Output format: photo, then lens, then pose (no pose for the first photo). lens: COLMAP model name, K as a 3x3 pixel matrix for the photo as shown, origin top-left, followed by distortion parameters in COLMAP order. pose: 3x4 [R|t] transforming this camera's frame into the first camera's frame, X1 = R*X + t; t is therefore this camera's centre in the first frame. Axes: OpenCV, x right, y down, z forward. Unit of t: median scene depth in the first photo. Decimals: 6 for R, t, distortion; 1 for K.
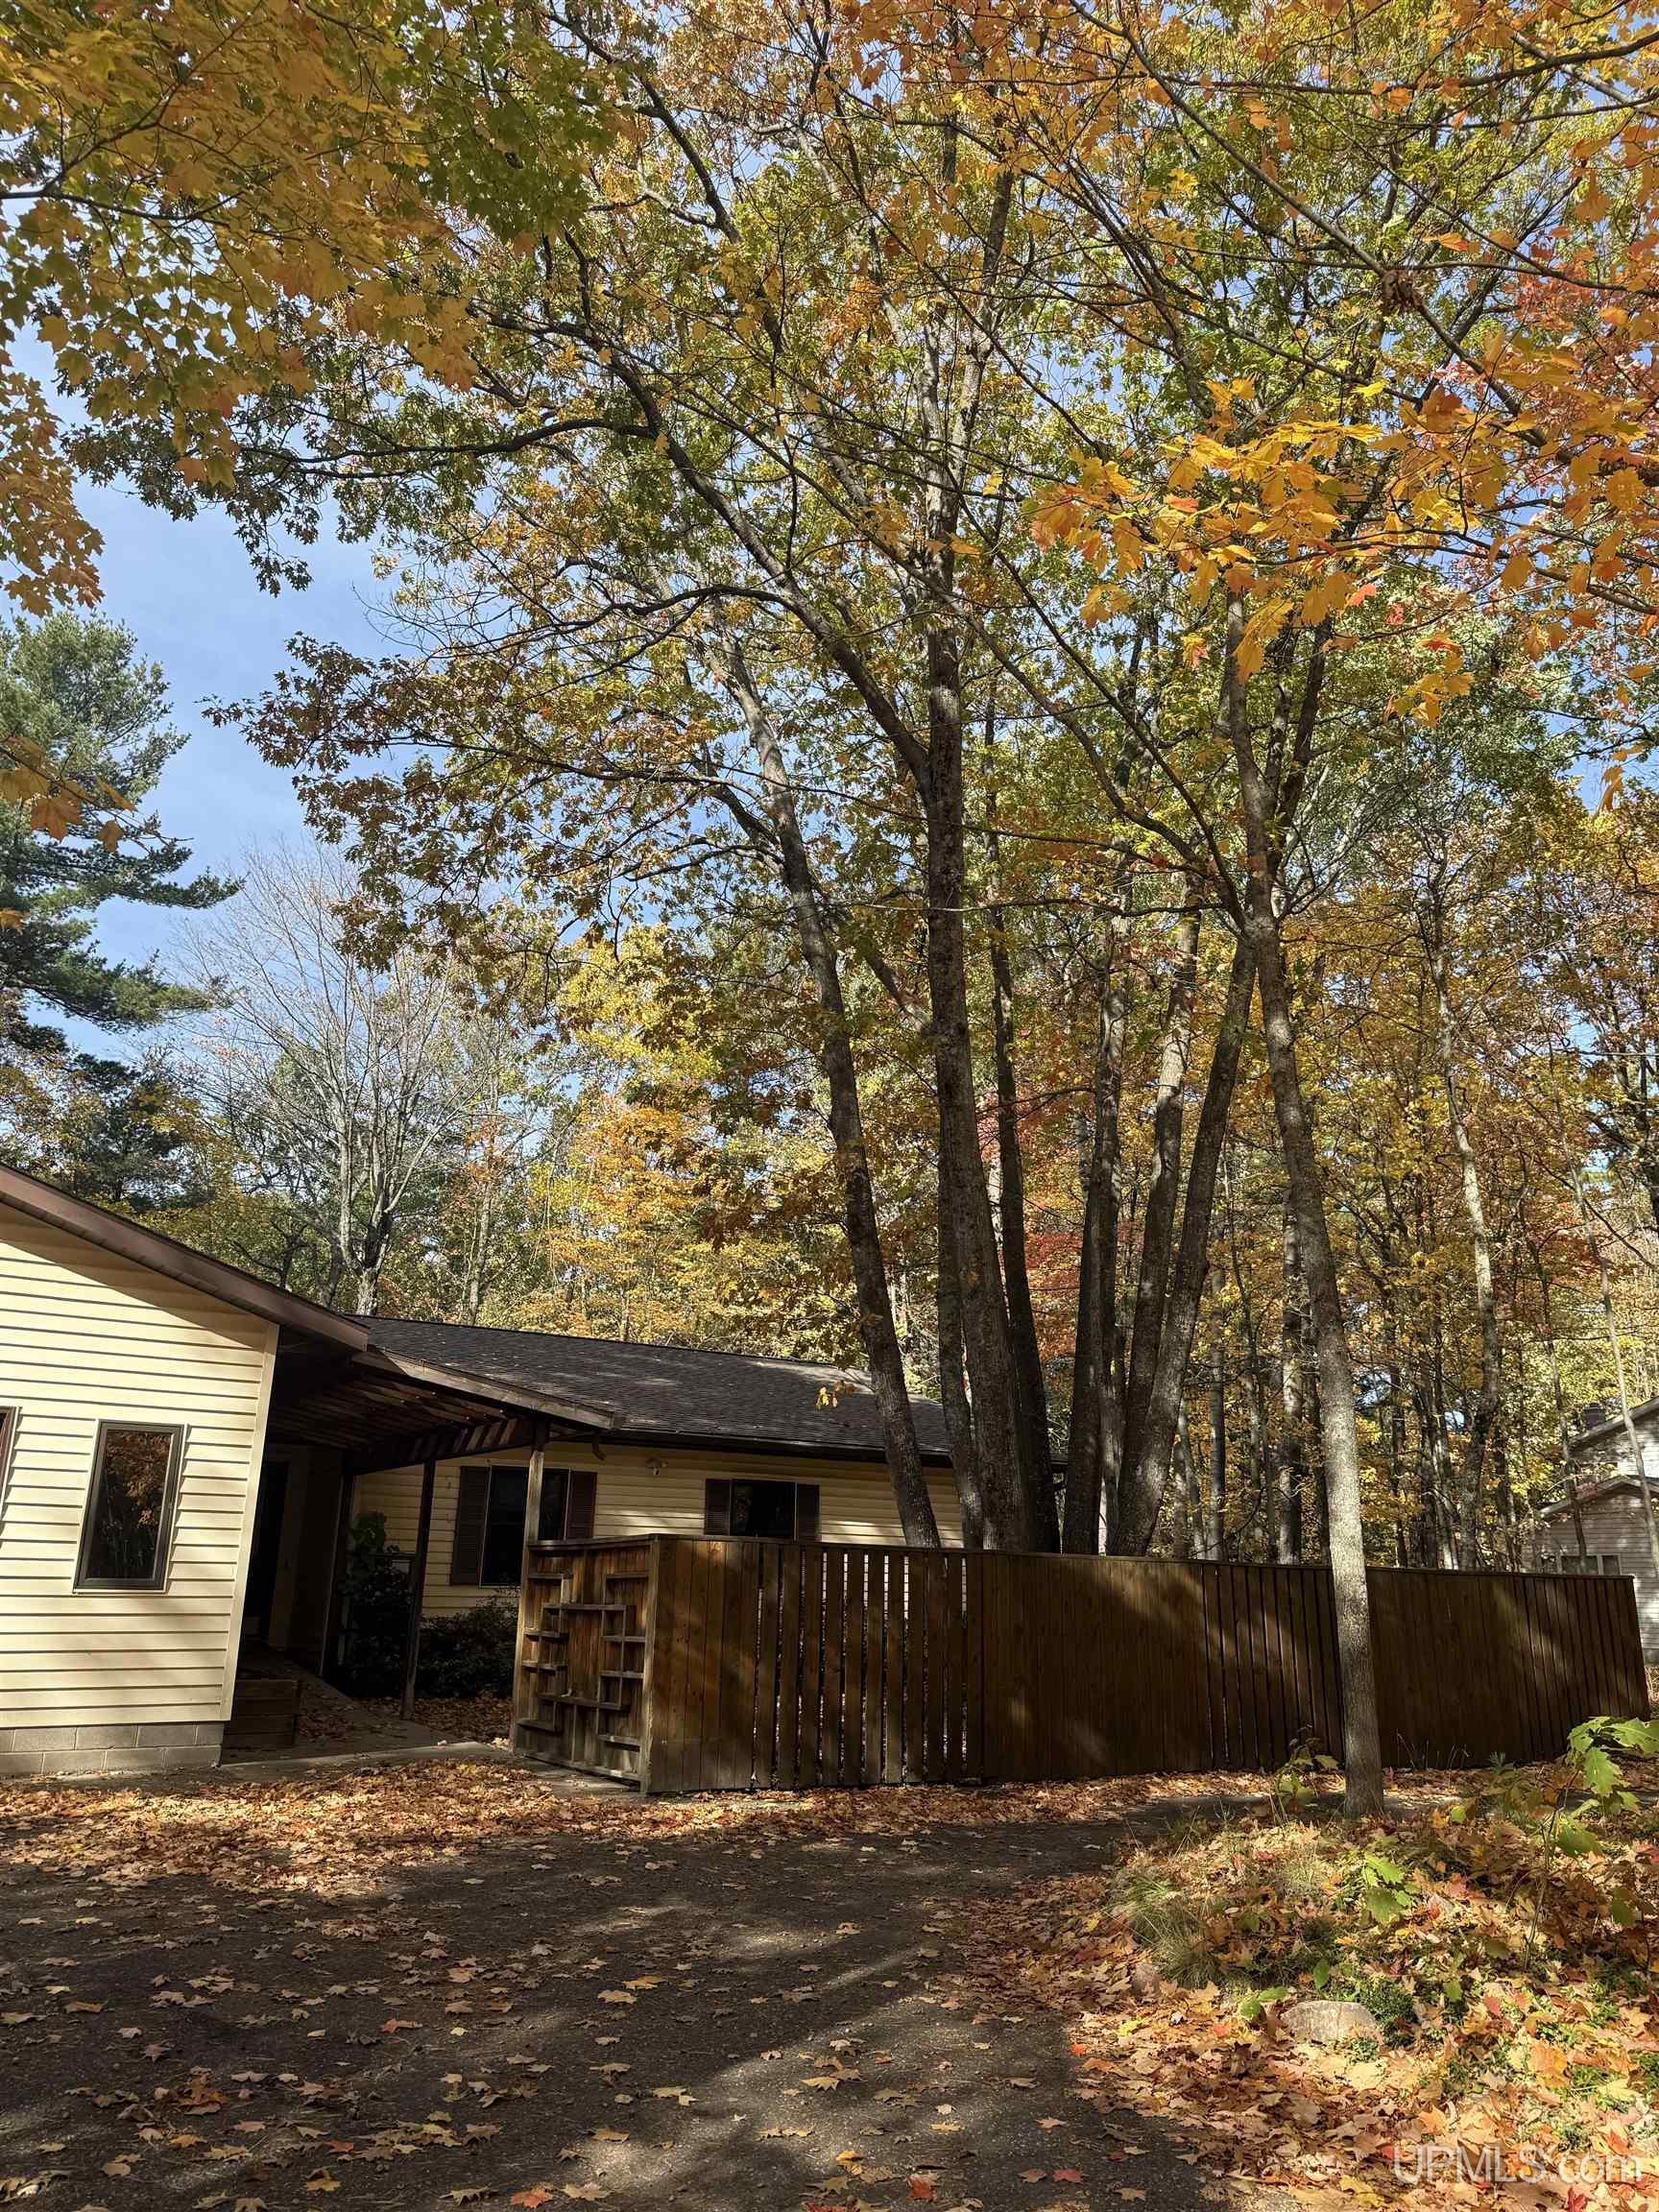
lens RADIAL K [[1580.0, 0, 840.7], [0, 1580.0, 1110.1], [0, 0, 1]] dist [0.126184, -0.152783]
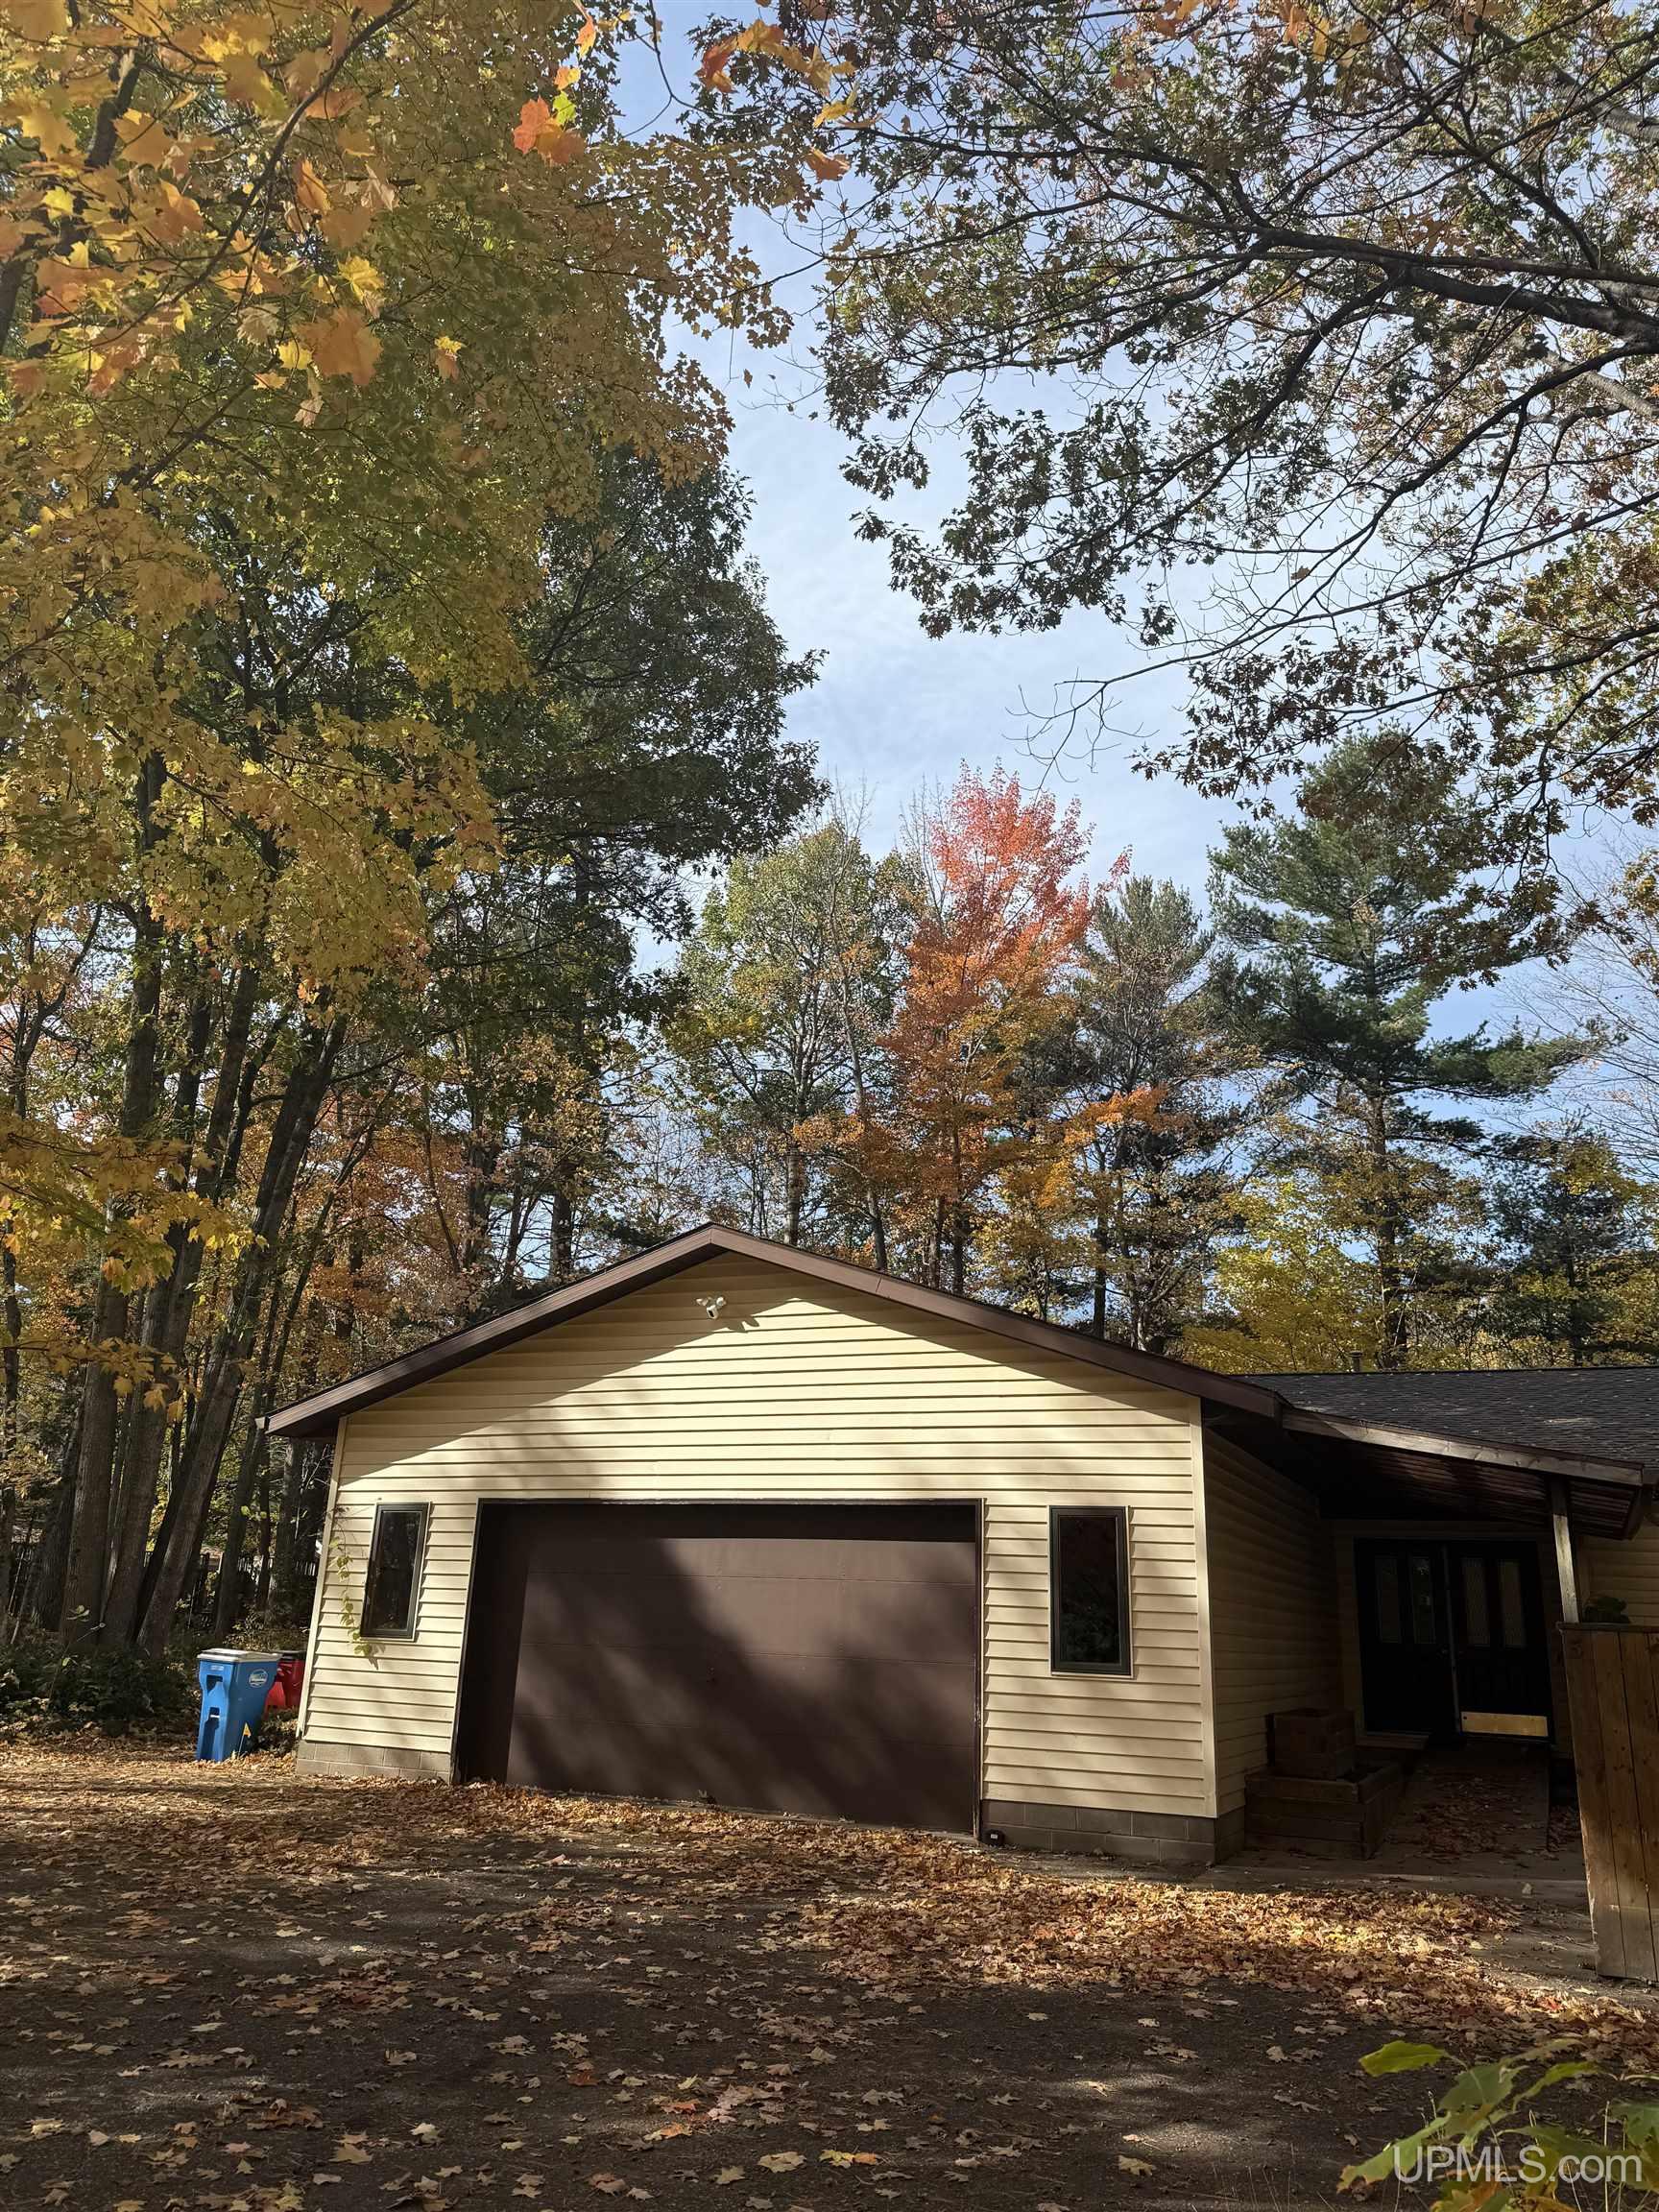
lens RADIAL K [[1580.0, 0, 840.7], [0, 1580.0, 1110.1], [0, 0, 1]] dist [0.126184, -0.152783]
pose [[0.496868, -0.260631, -0.827764, 0.369358], [0.213850, 0.961195, -0.174279, 0.088874], [0.841065, -0.090424, 0.533323, 0.323745]]
